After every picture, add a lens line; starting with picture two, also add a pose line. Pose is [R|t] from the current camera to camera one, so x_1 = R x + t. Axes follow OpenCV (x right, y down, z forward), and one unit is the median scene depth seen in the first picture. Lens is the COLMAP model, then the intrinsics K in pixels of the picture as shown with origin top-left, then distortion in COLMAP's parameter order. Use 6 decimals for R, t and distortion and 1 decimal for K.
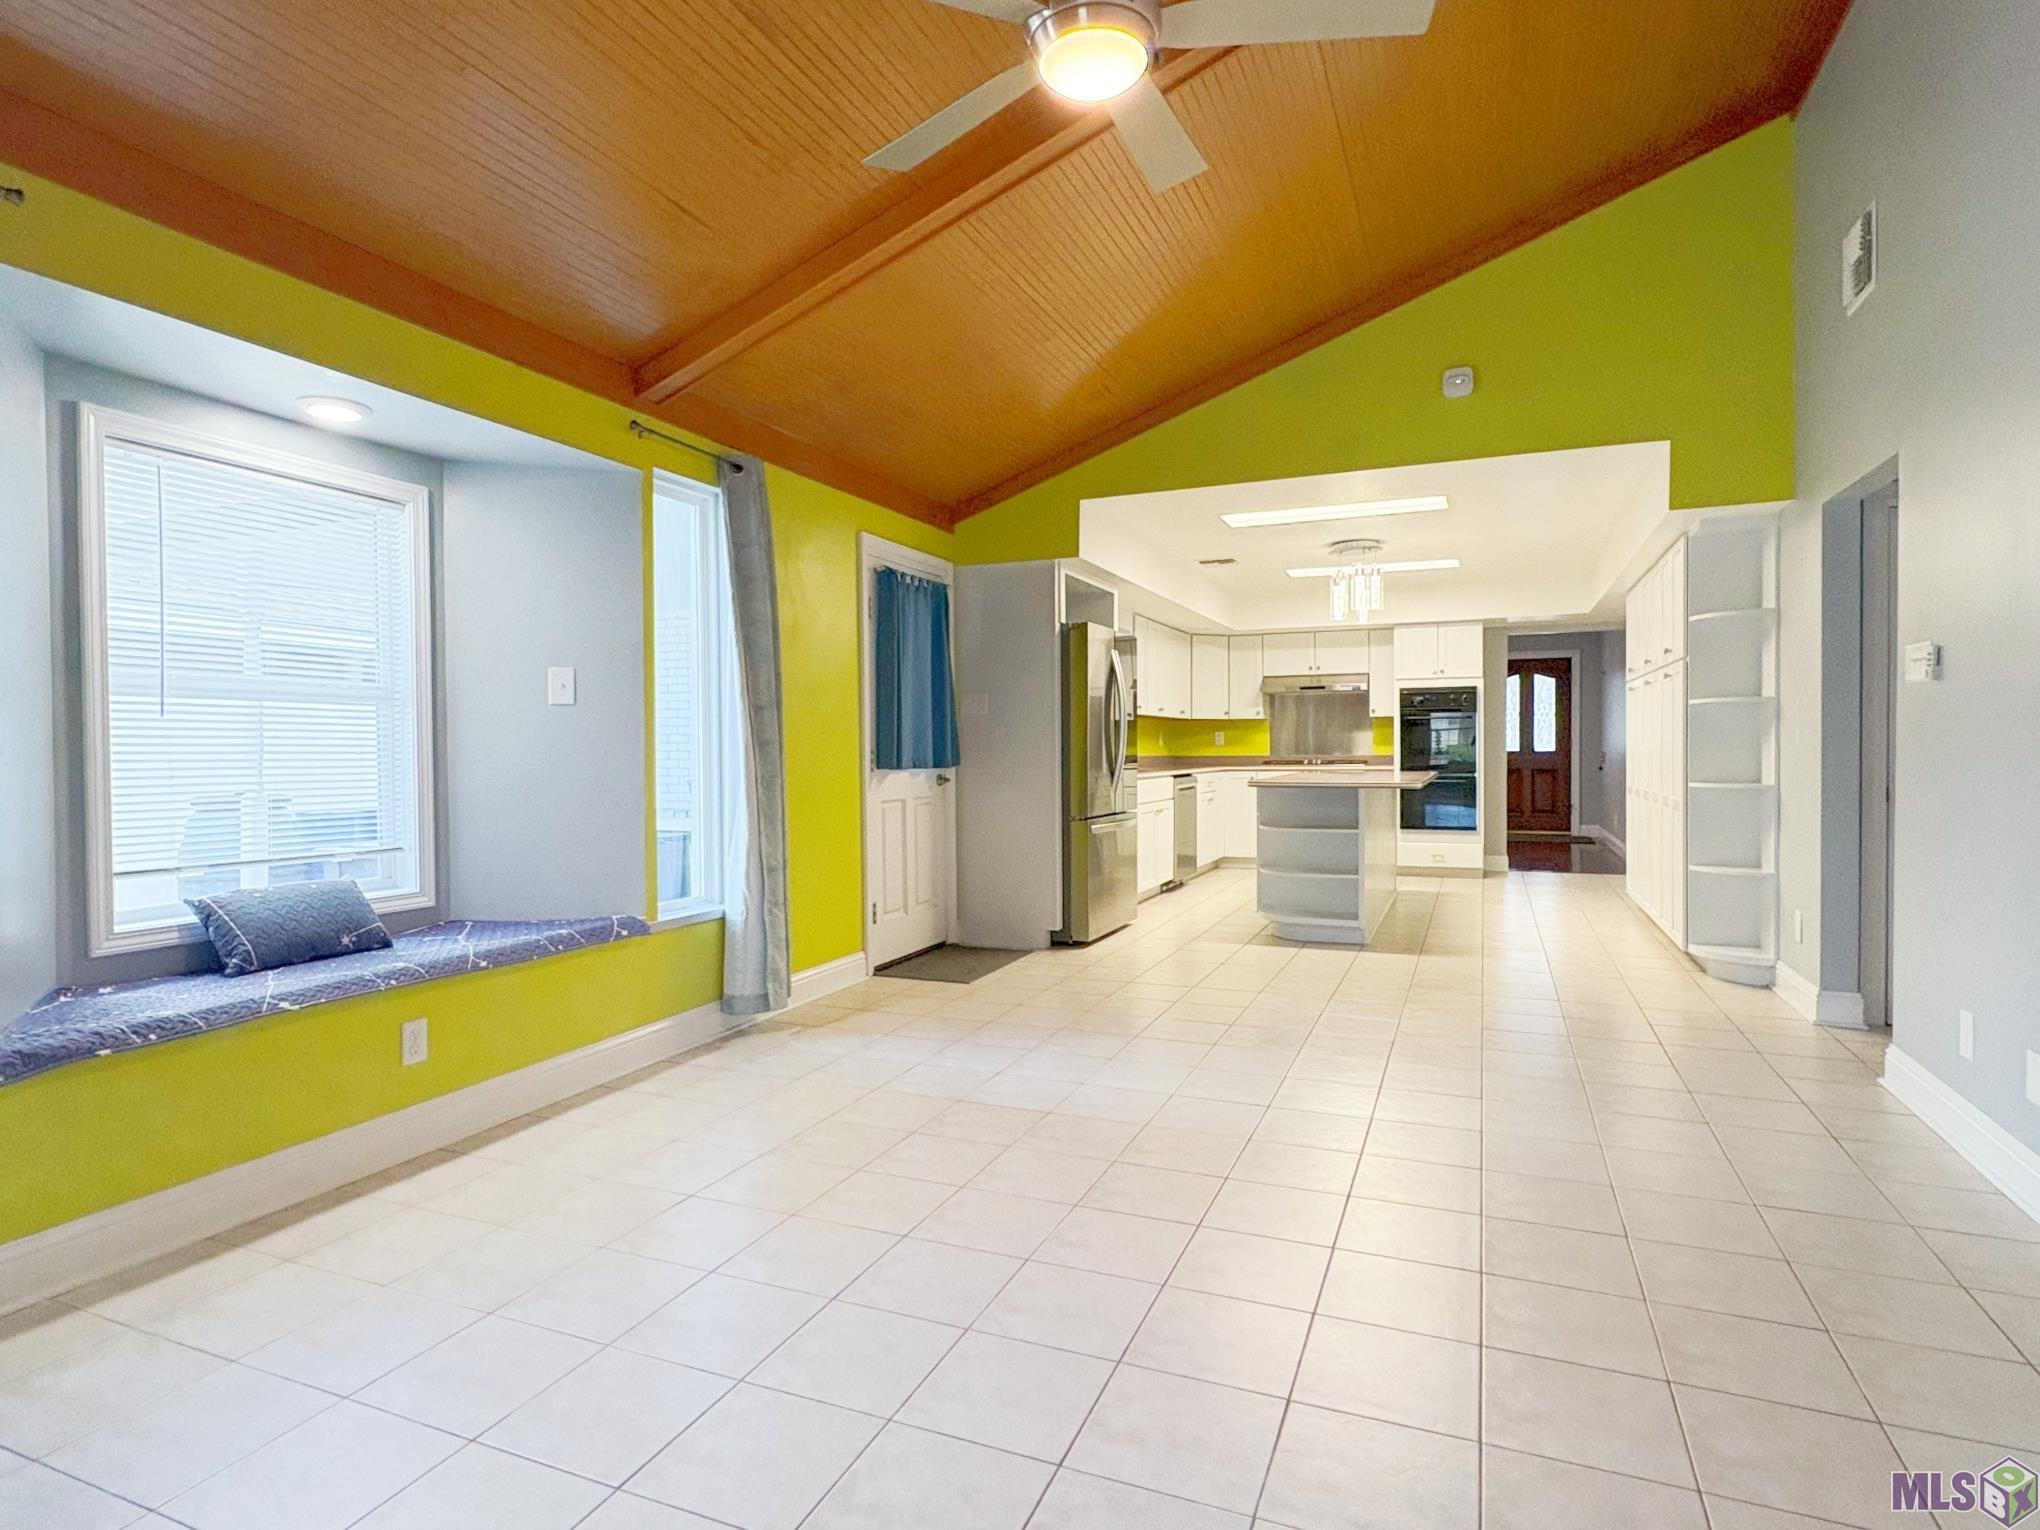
lens RADIAL K [[1124.2, 0, 1012.9], [0, 1124.2, 766.3], [0, 0, 1]] dist [0.001507, -0.000697]
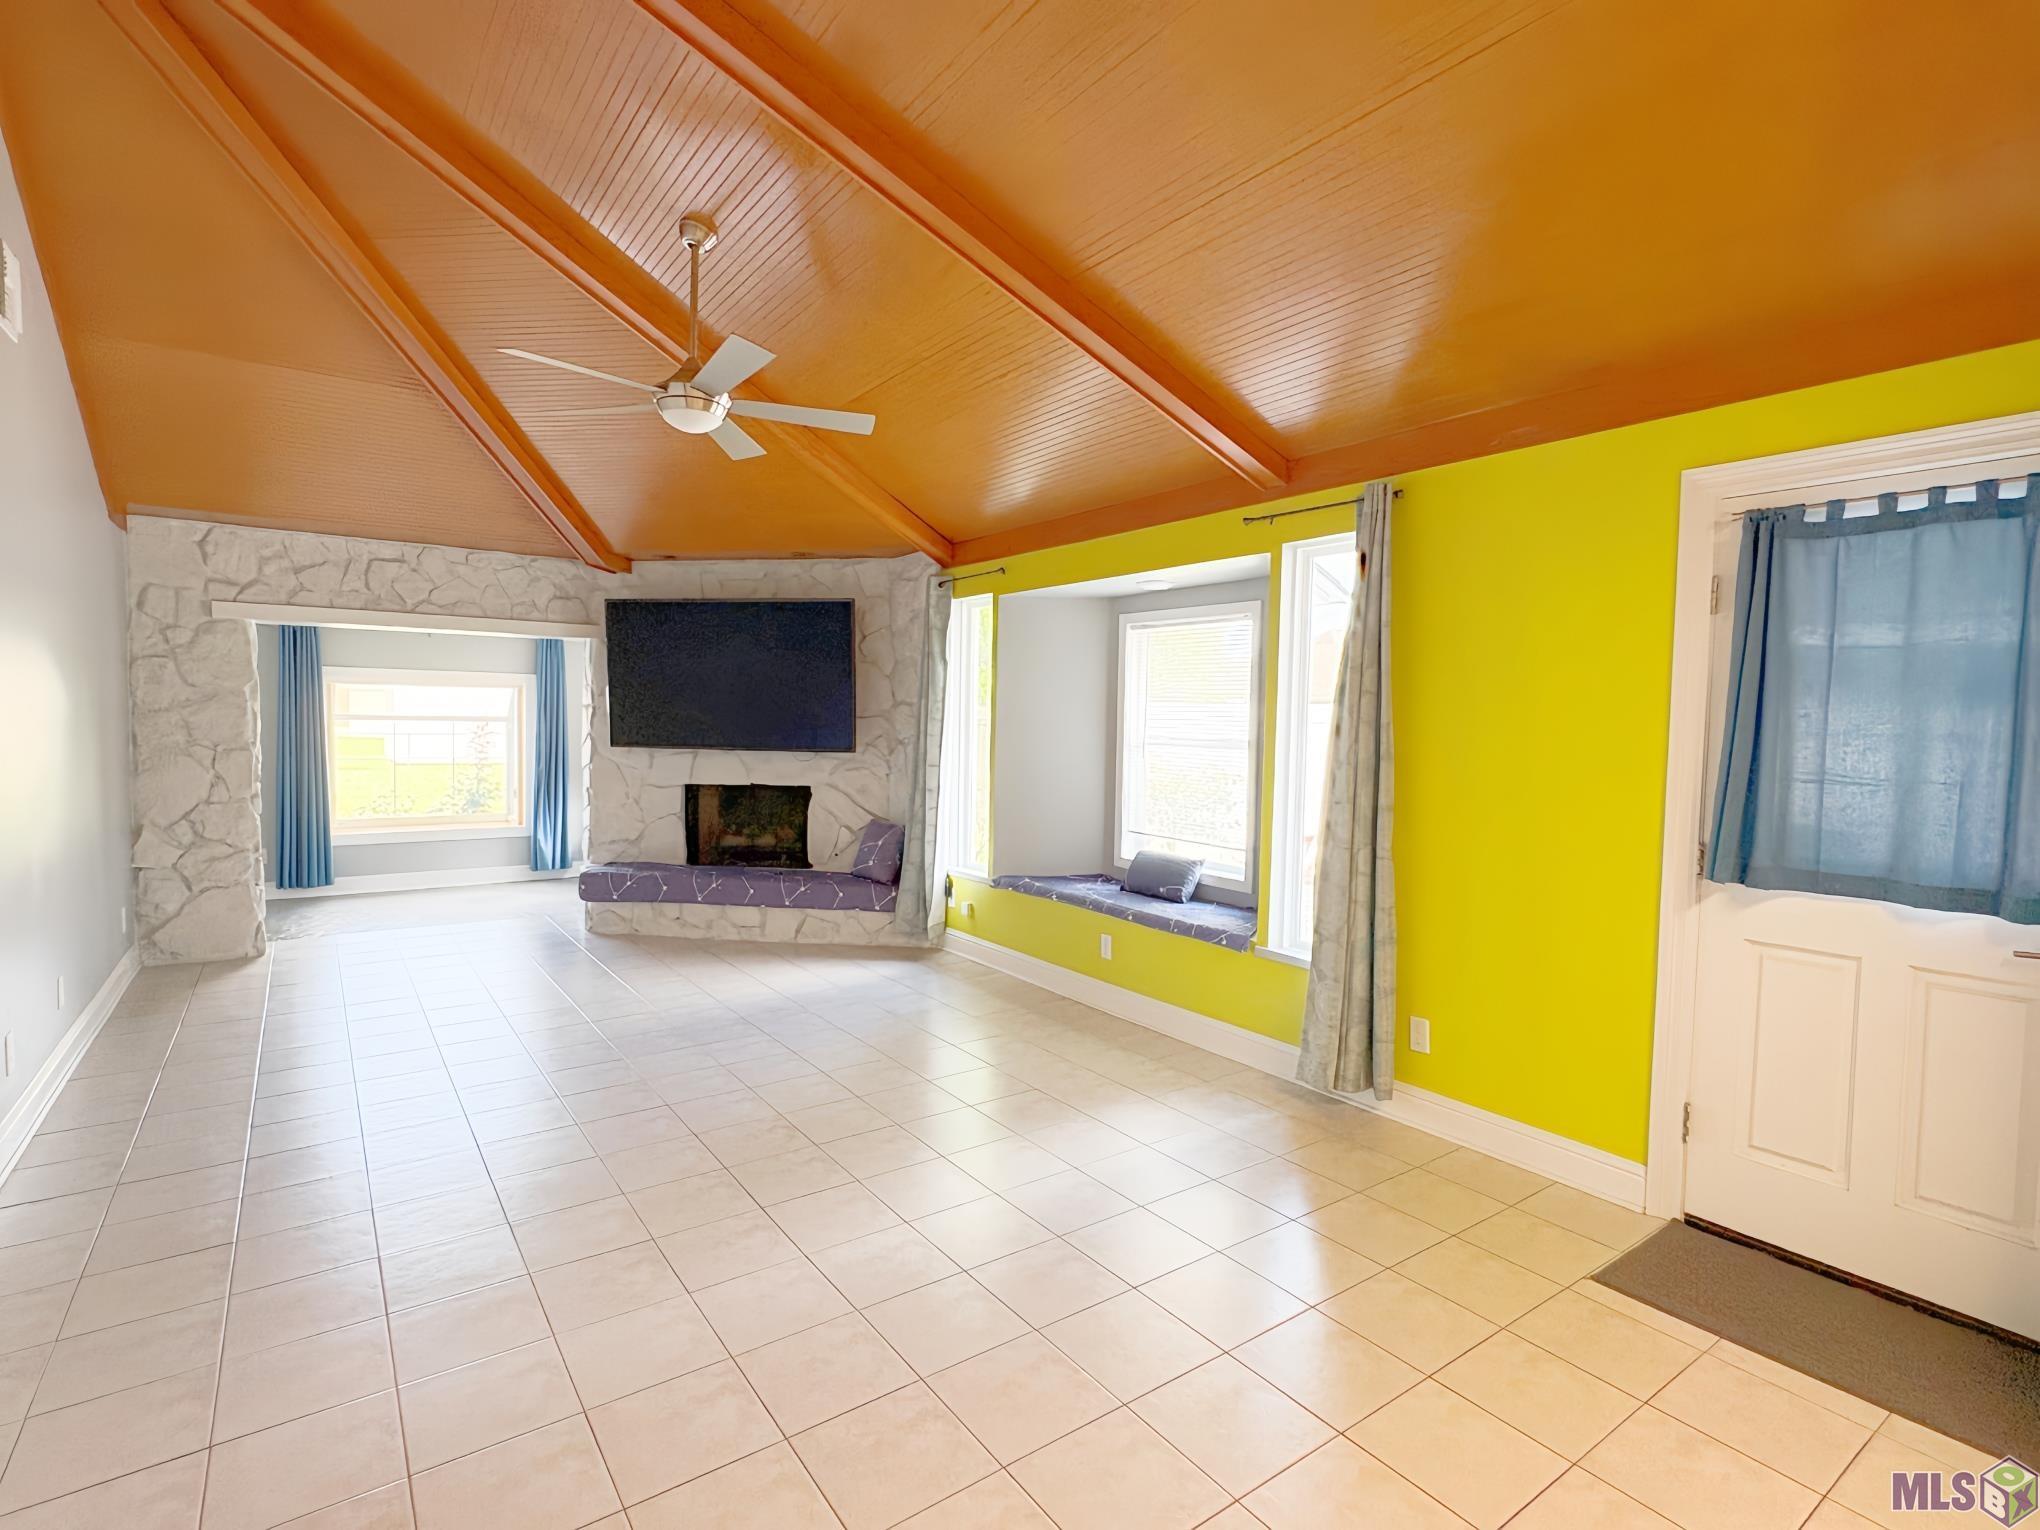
lens RADIAL K [[986.9, 0, 1010.9], [0, 986.9, 762.5], [0, 0, 1]] dist [-0.000622, 0.001041]
pose [[-0.534902, 0.036066, -0.844144, 0.284956], [-0.028393, 0.997757, 0.060620, -0.044522], [0.844437, 0.056394, -0.532678, 0.568179]]
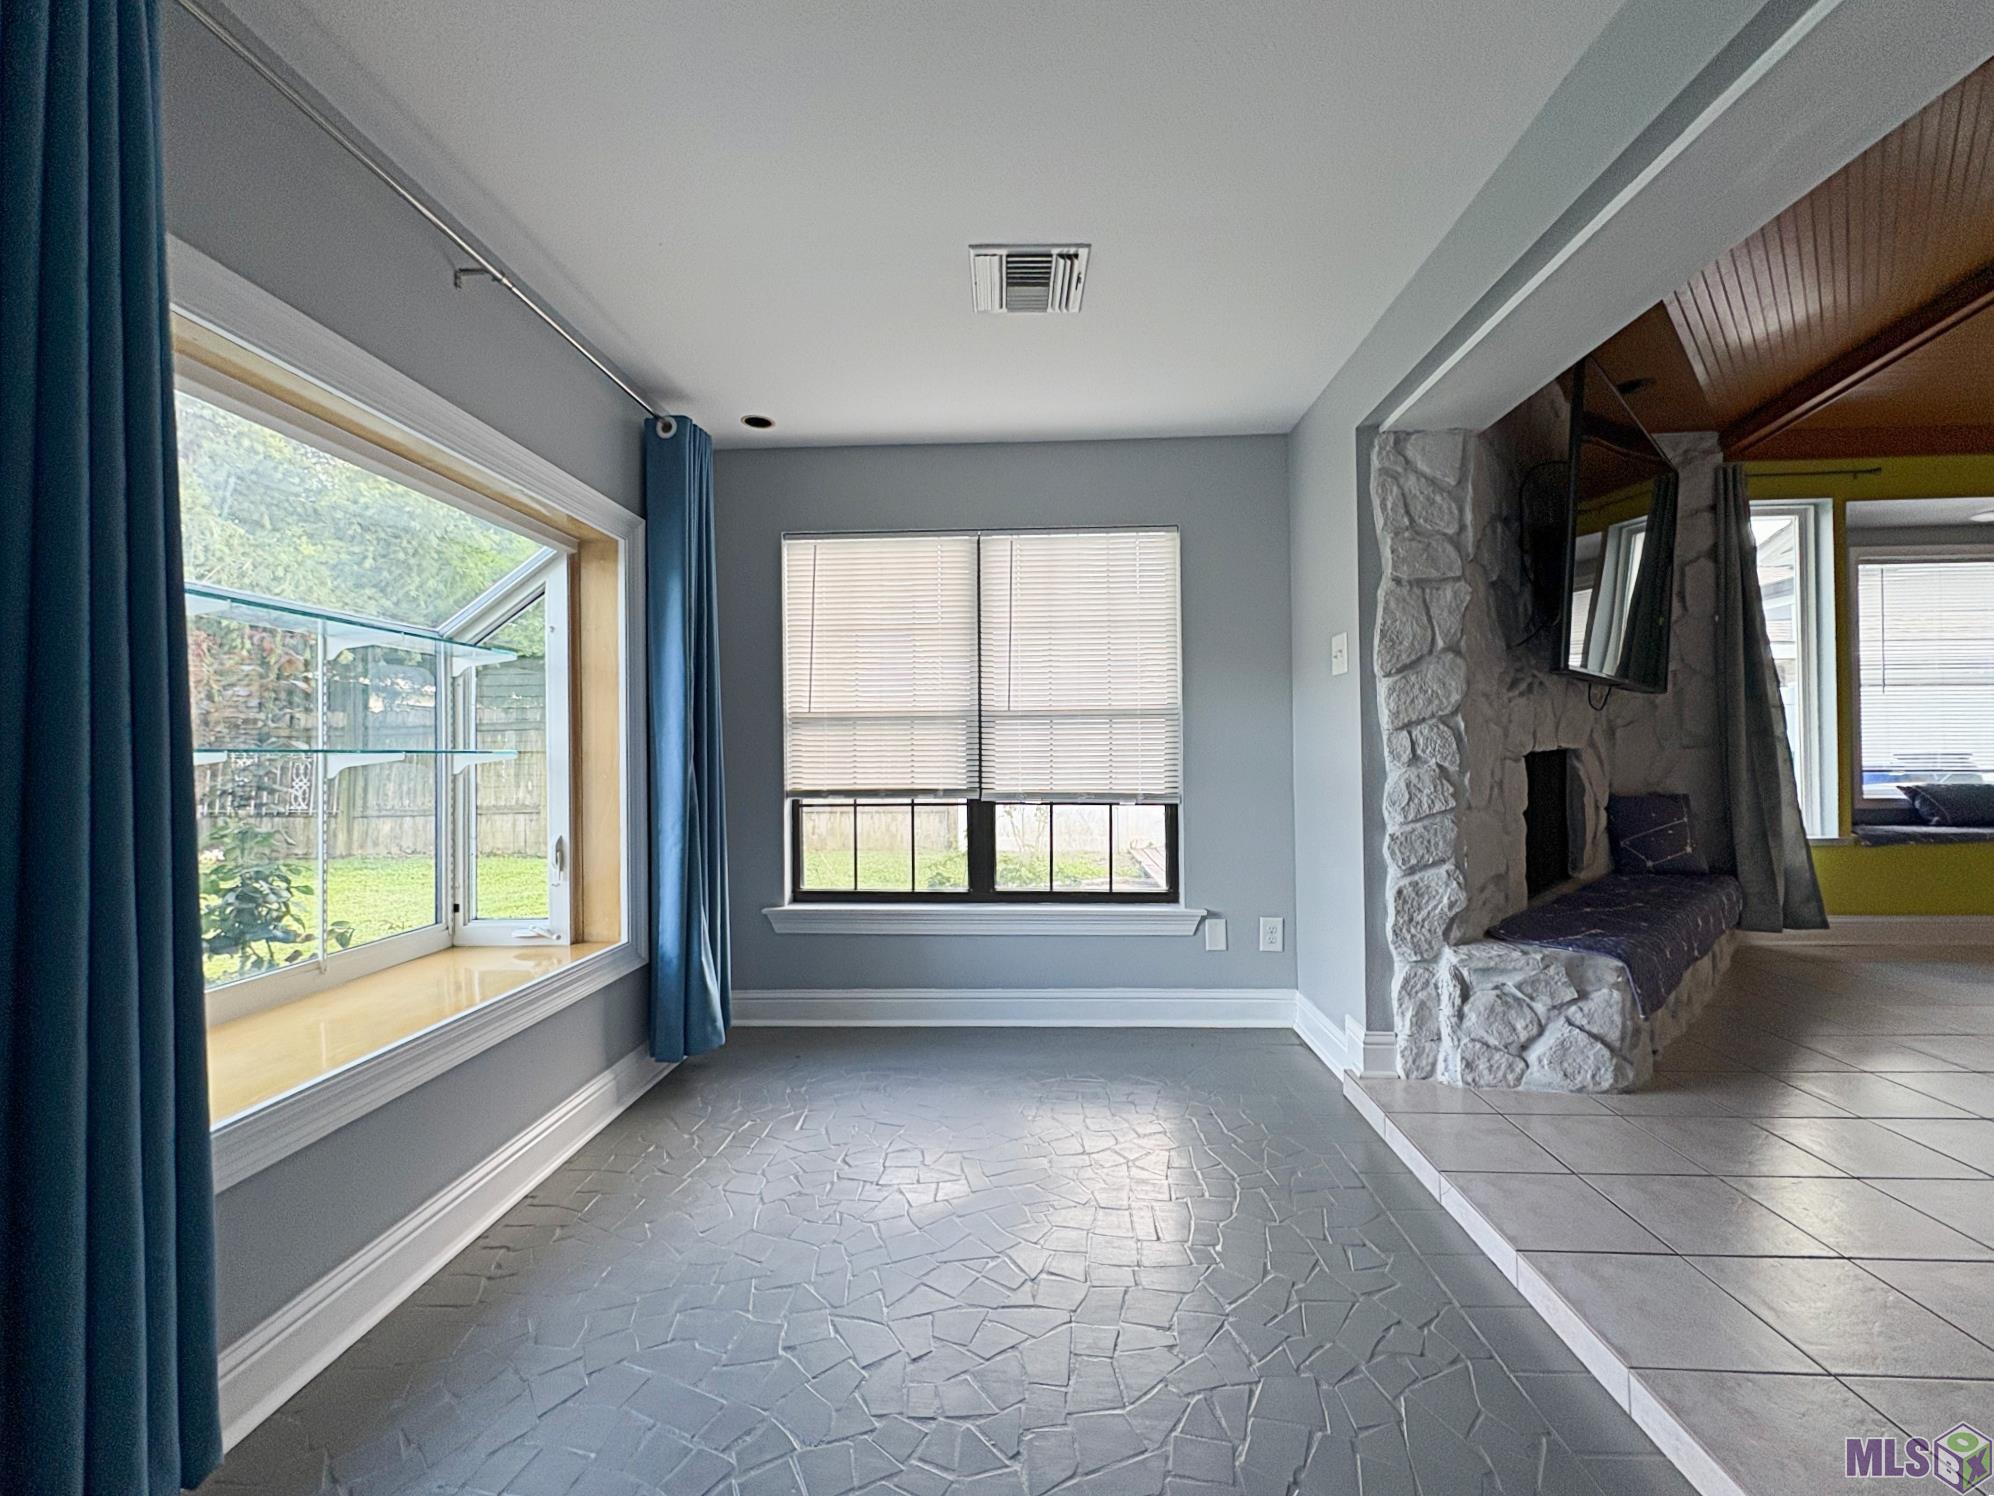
lens RADIAL K [[803.8, 0, 973.5], [0, 803.8, 745.0], [0, 0, 1]] dist [0.000777, -0.000662]
pose [[0.323381, -0.006756, -0.946245, 0.023918], [-0.008154, 0.999917, -0.009926, 0.024299], [0.946234, 0.010925, 0.323299, -0.322447]]
